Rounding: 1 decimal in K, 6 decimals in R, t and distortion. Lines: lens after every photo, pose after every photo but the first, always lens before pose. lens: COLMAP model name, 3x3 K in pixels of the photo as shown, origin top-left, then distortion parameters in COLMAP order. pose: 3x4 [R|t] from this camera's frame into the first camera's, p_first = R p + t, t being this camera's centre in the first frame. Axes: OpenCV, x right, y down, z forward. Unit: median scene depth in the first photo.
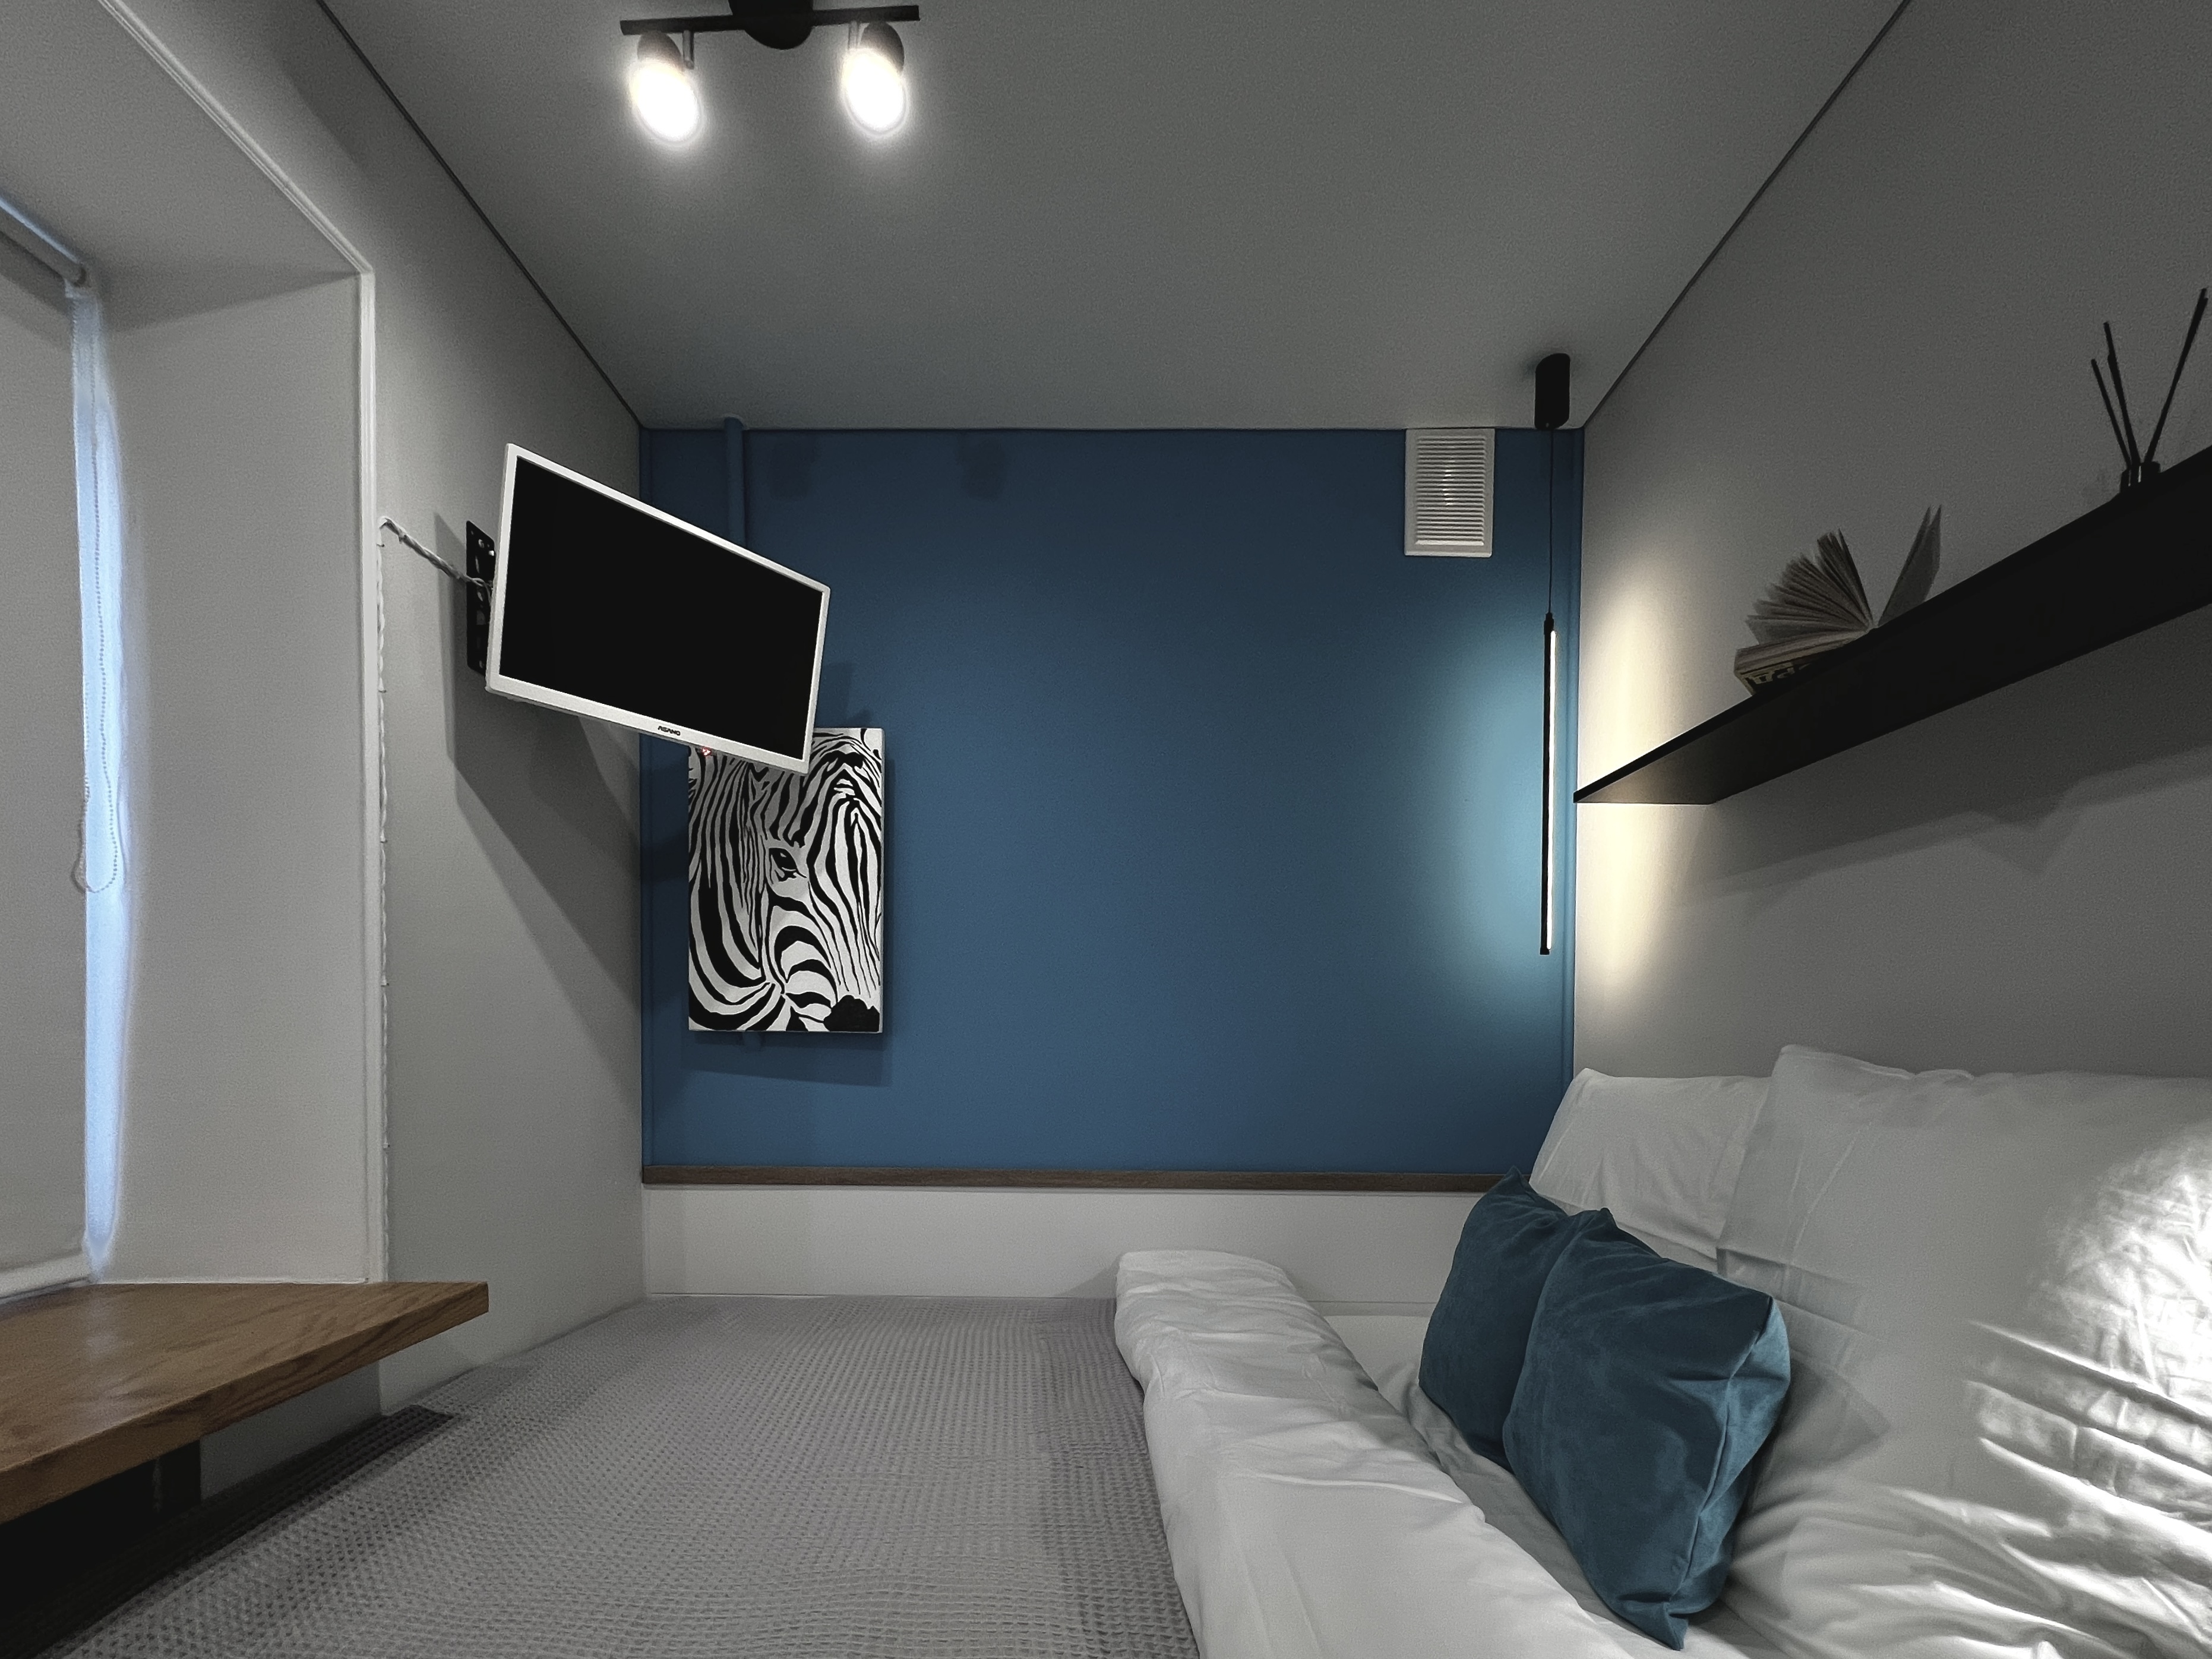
lens RADIAL K [[909.7, 0, 1089.7], [0, 909.7, 830.9], [0, 0, 1]] dist [0.000551, -0.000028]
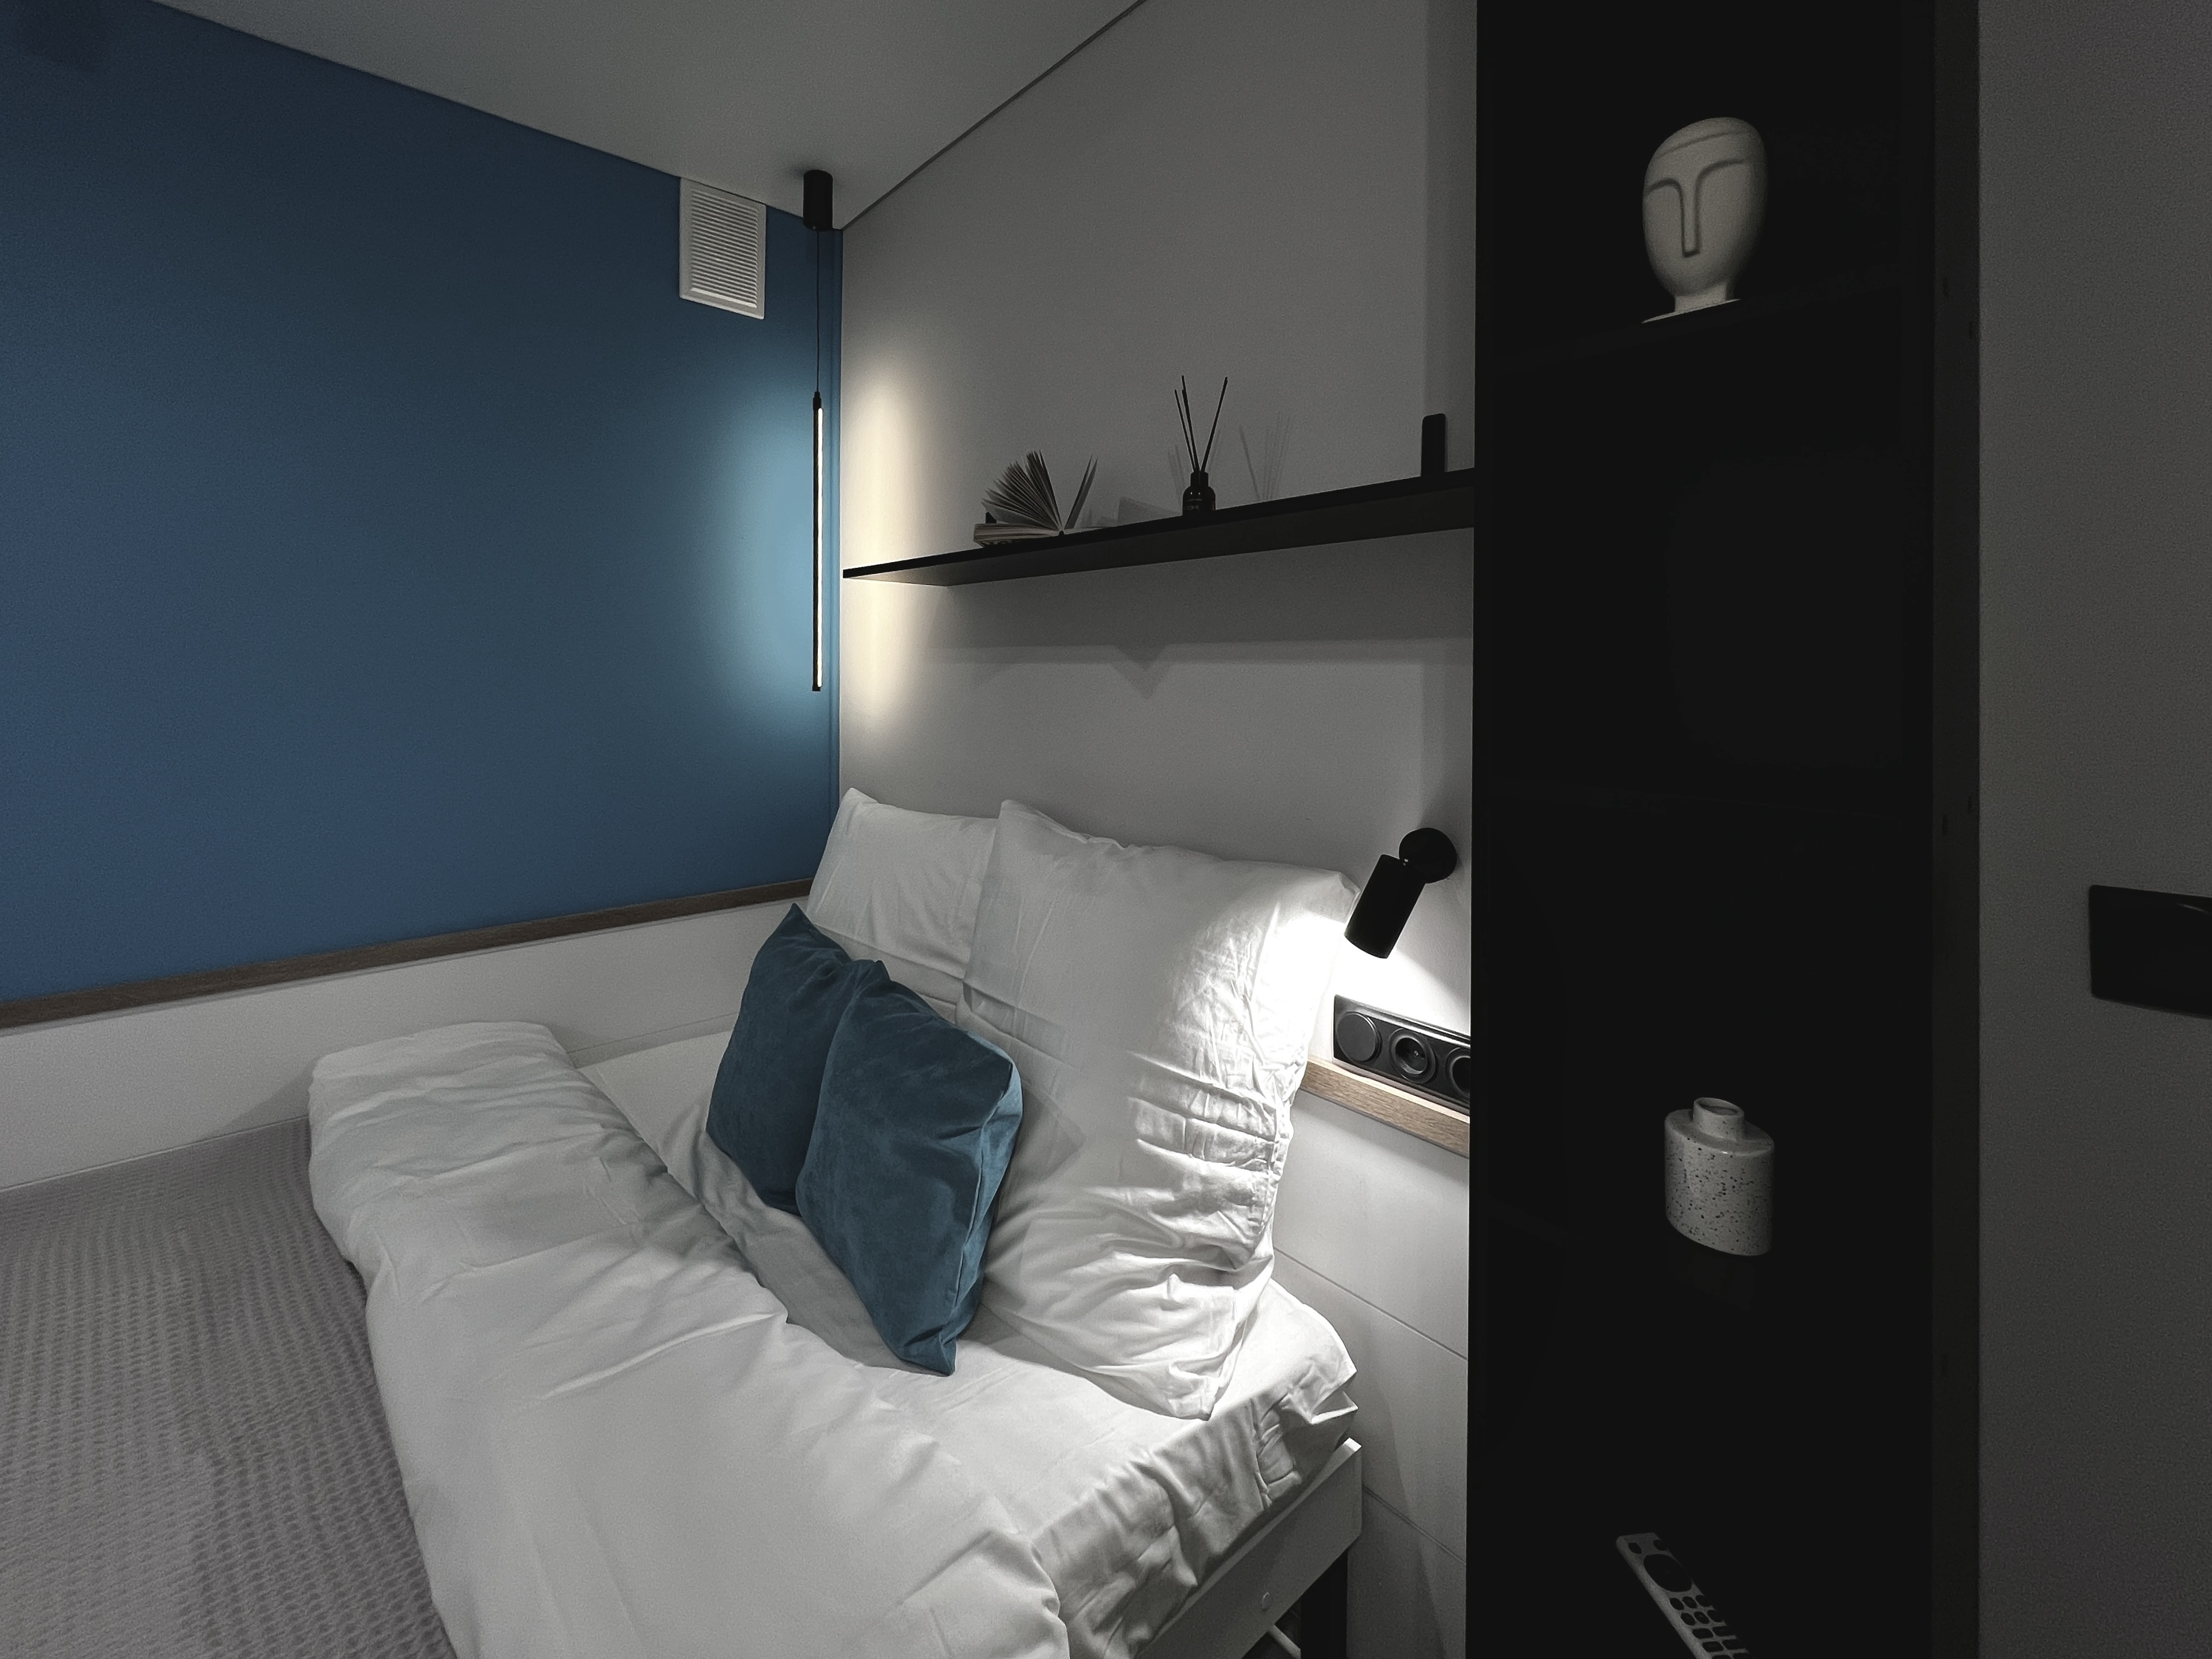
lens RADIAL K [[909.8, 0, 1089.7], [0, 909.8, 830.9], [0, 0, 1]] dist [0.000551, -0.000028]
pose [[0.765847, -0.003942, 0.643010, 0.032735], [0.020146, 0.999637, -0.017867, 0.230528], [-0.642707, 0.026637, 0.765649, -0.032822]]
